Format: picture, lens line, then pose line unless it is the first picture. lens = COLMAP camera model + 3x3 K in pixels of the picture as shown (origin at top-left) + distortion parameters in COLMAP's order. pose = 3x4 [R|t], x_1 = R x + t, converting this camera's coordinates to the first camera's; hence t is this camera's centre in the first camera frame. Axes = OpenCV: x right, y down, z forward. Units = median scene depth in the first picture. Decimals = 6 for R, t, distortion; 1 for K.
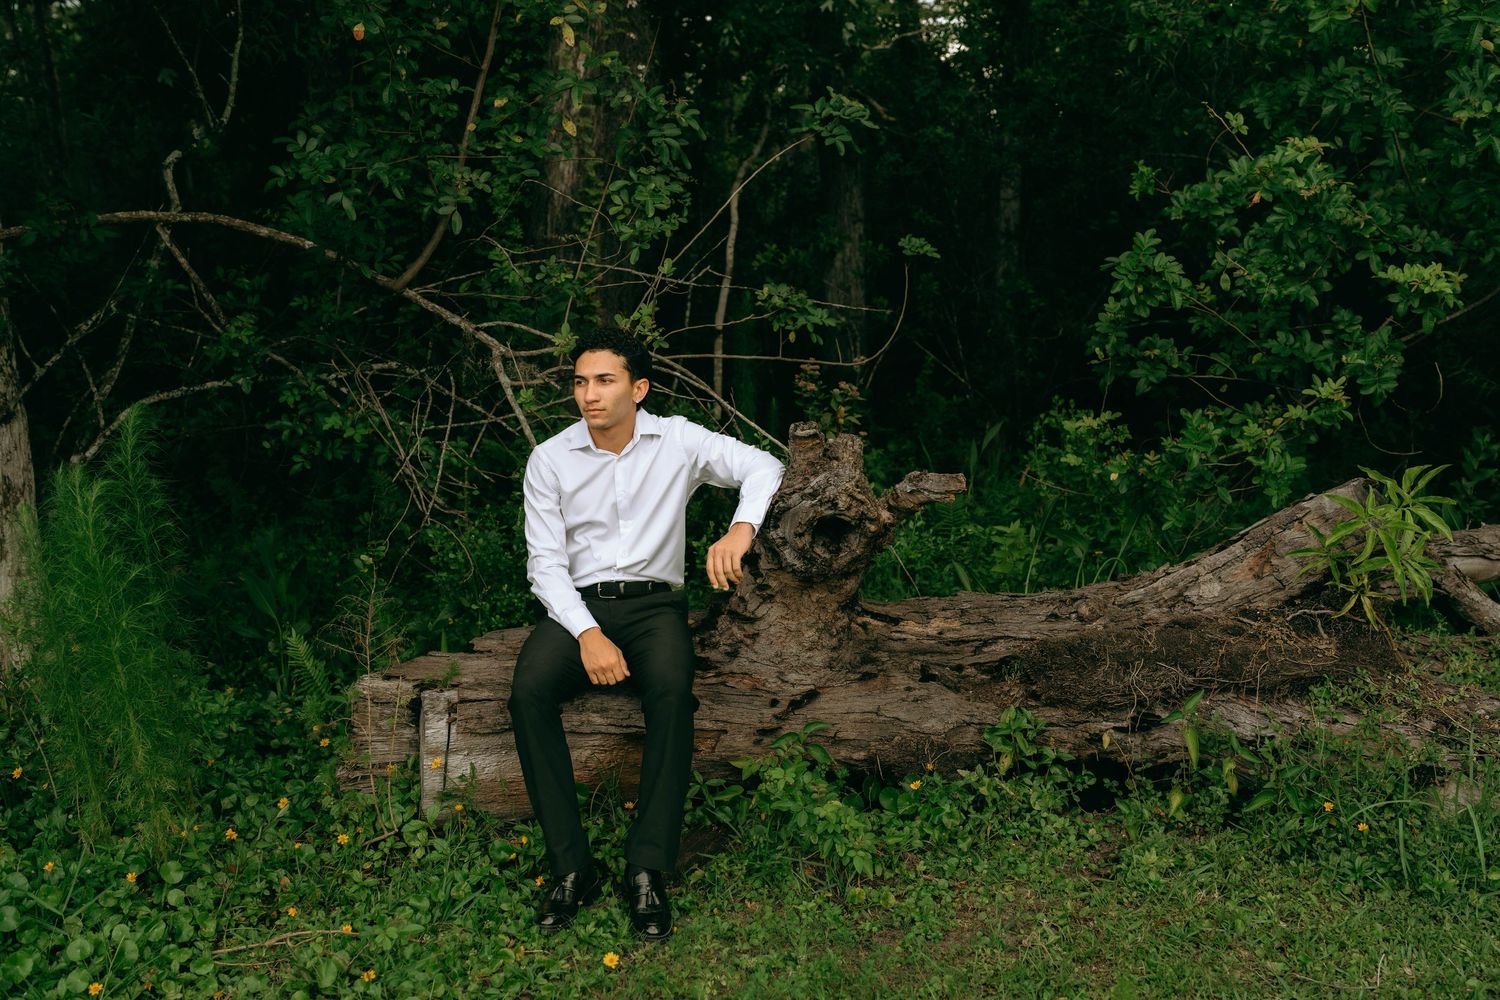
lens RADIAL K [[1404.8, 0, 725.8], [0, 1404.8, 500.4], [0, 0, 1]] dist [0.000905, 0.000000]
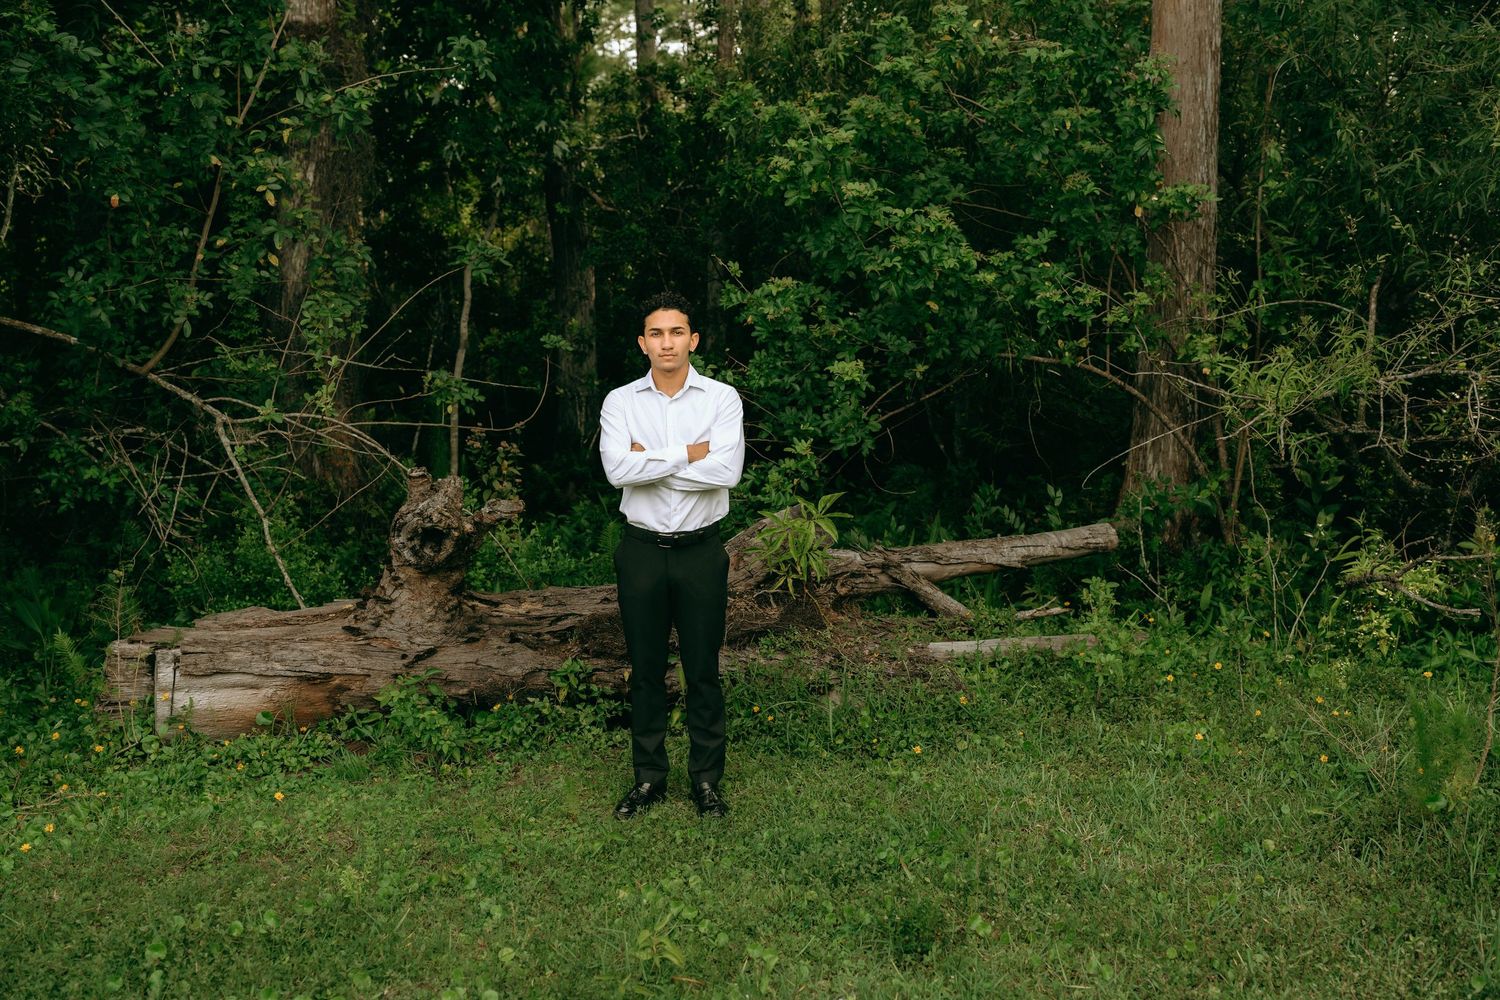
lens RADIAL K [[1622.4, 0, 792.2], [0, 1622.4, 490.4], [0, 0, 1]] dist [0.000599, 0.000000]
pose [[0.989645, -0.006809, 0.143374, 0.193901], [0.014728, 0.998419, -0.054244, 0.066763], [-0.142778, 0.055794, 0.988181, -0.758915]]
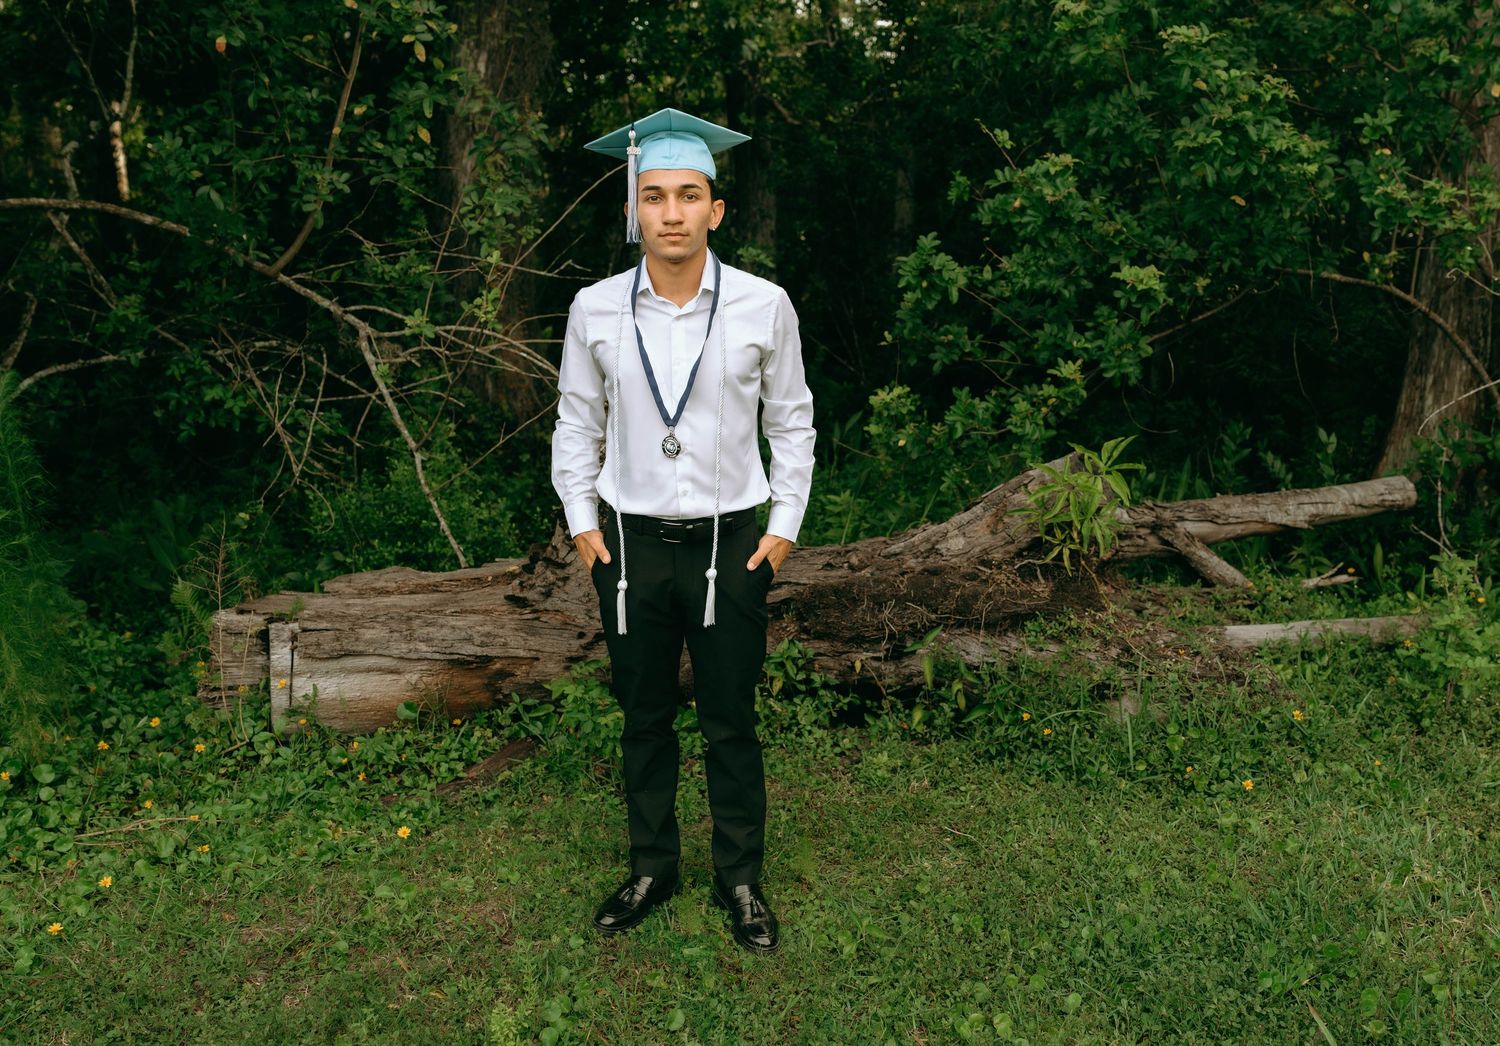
lens RADIAL K [[1368.6, 0, 825.0], [0, 1368.6, 553.7], [0, 0, 1]] dist [-0.004804, -0.003164]
pose [[0.996437, 0.005326, 0.084178, 0.140145], [-0.009506, 0.998737, 0.049336, 0.016382], [-0.083808, -0.049961, 0.995229, -0.159842]]
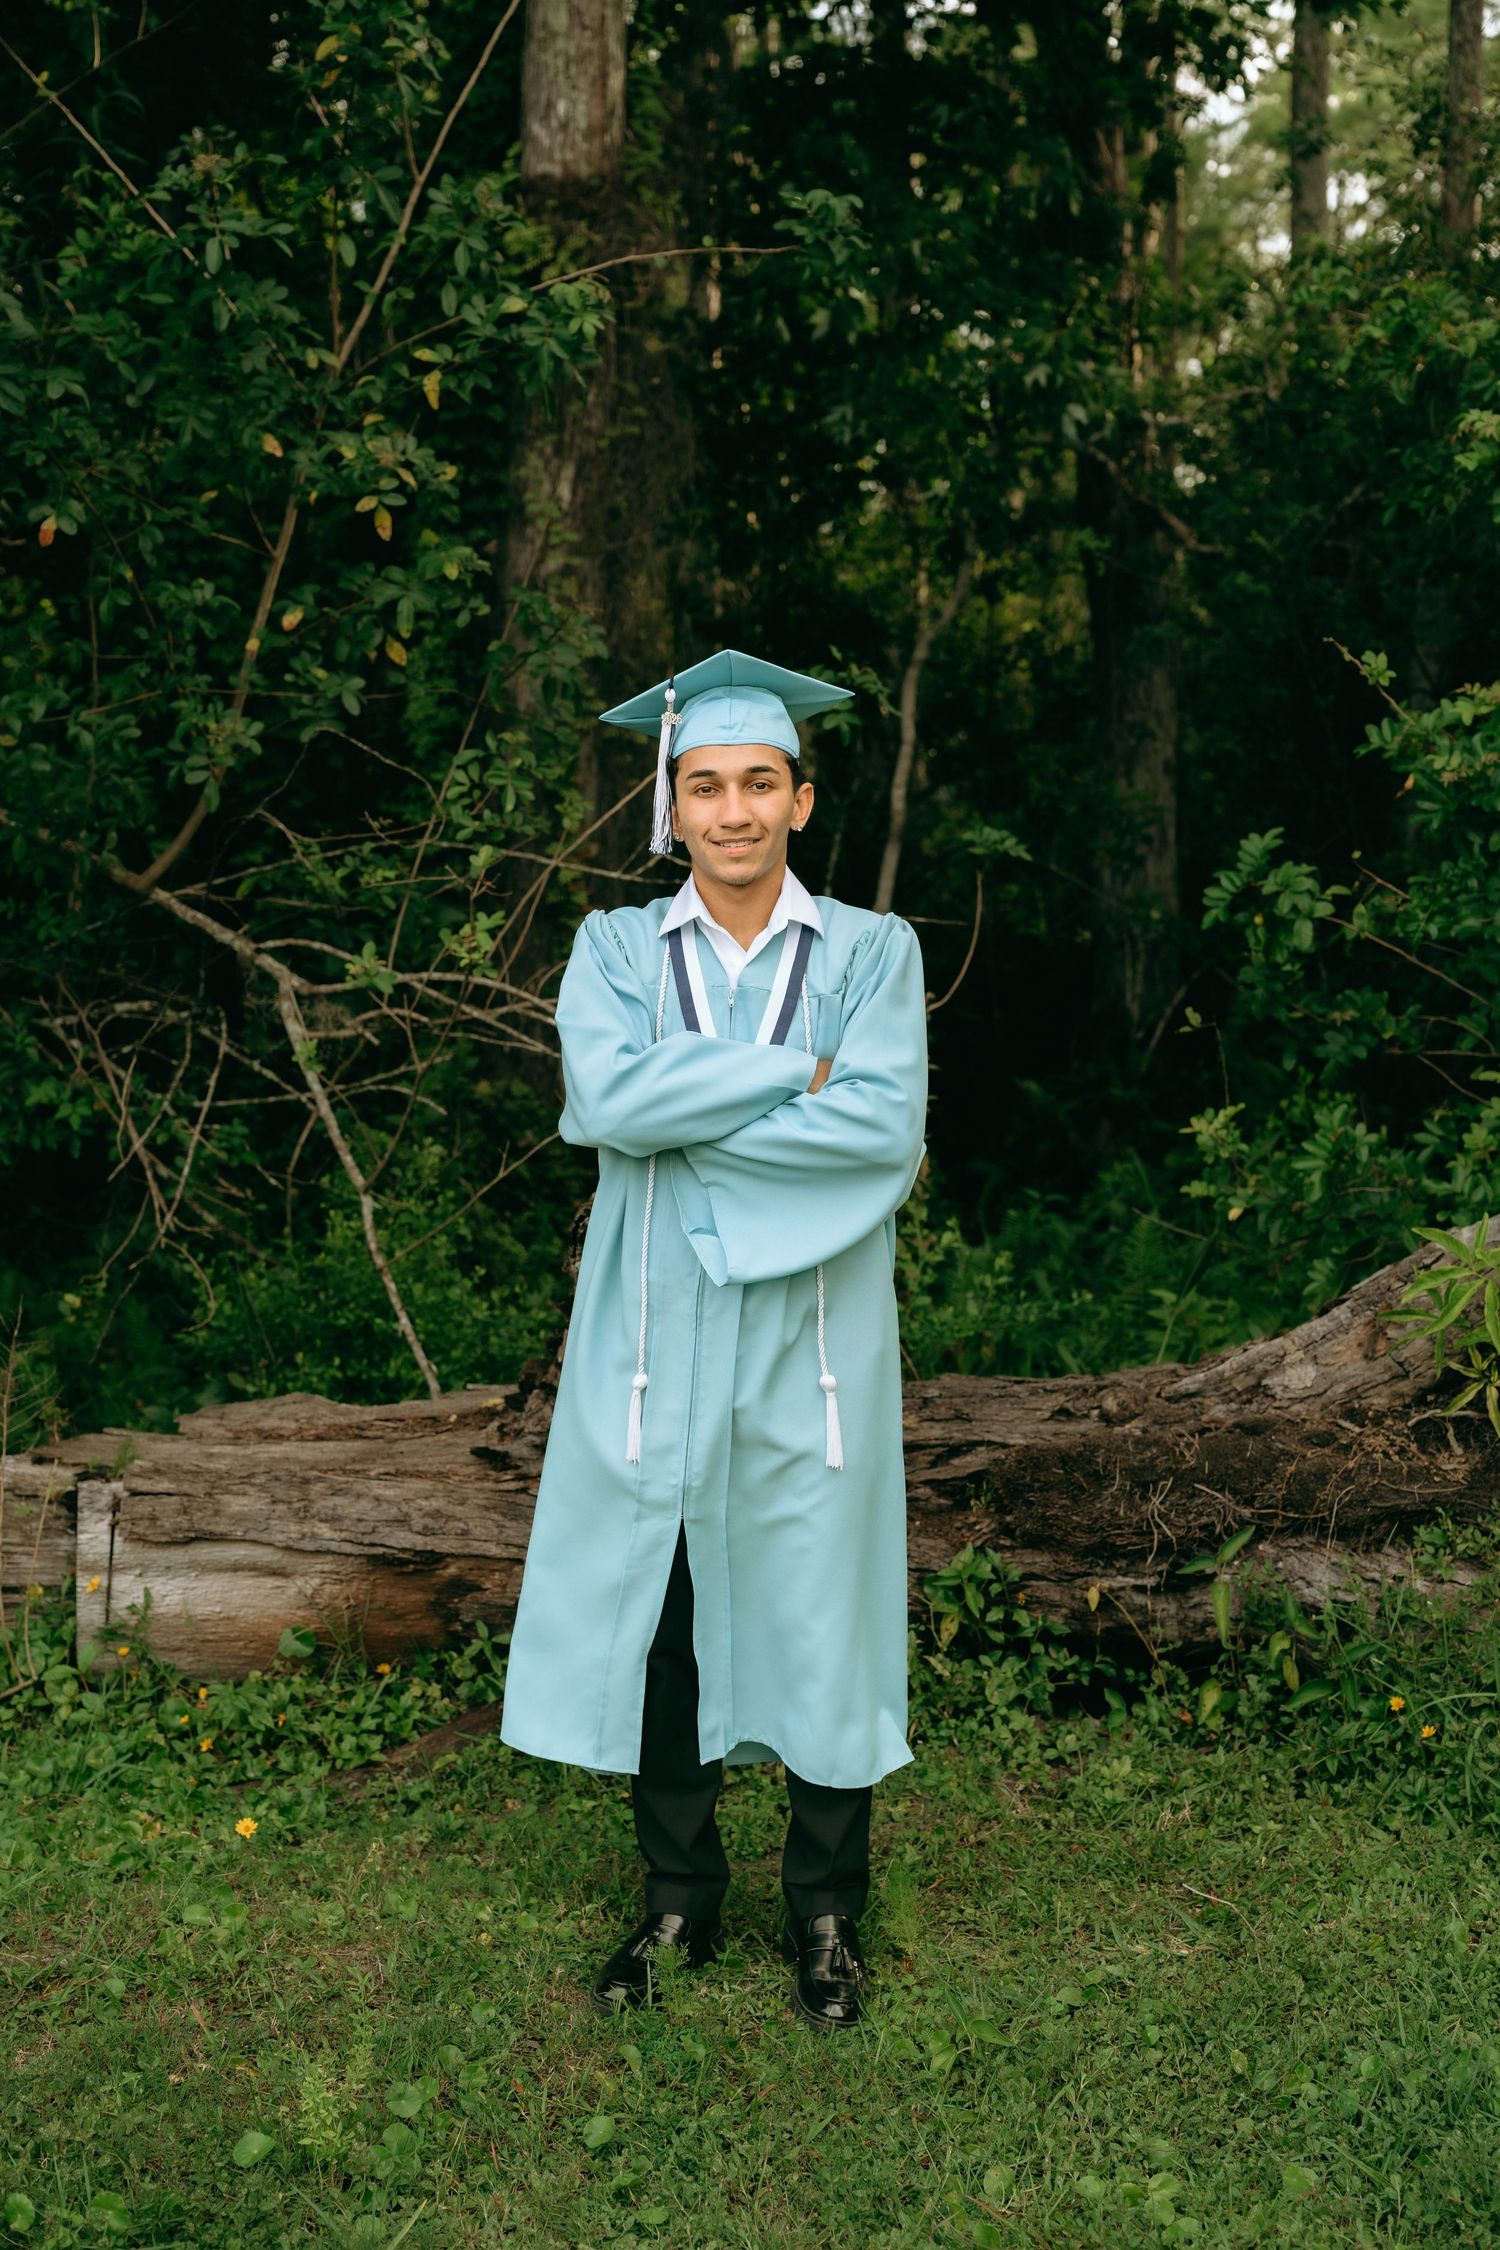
lens RADIAL K [[3059.2, 0, 734.1], [0, 3059.2, 1078.7], [0, 0, 1]] dist [-0.006649, 0.000000]
pose [[0.988500, 0.014901, -0.150485, 0.309409], [-0.024688, 0.997684, -0.063382, 0.024108], [0.149192, 0.066368, 0.986578, -0.430881]]
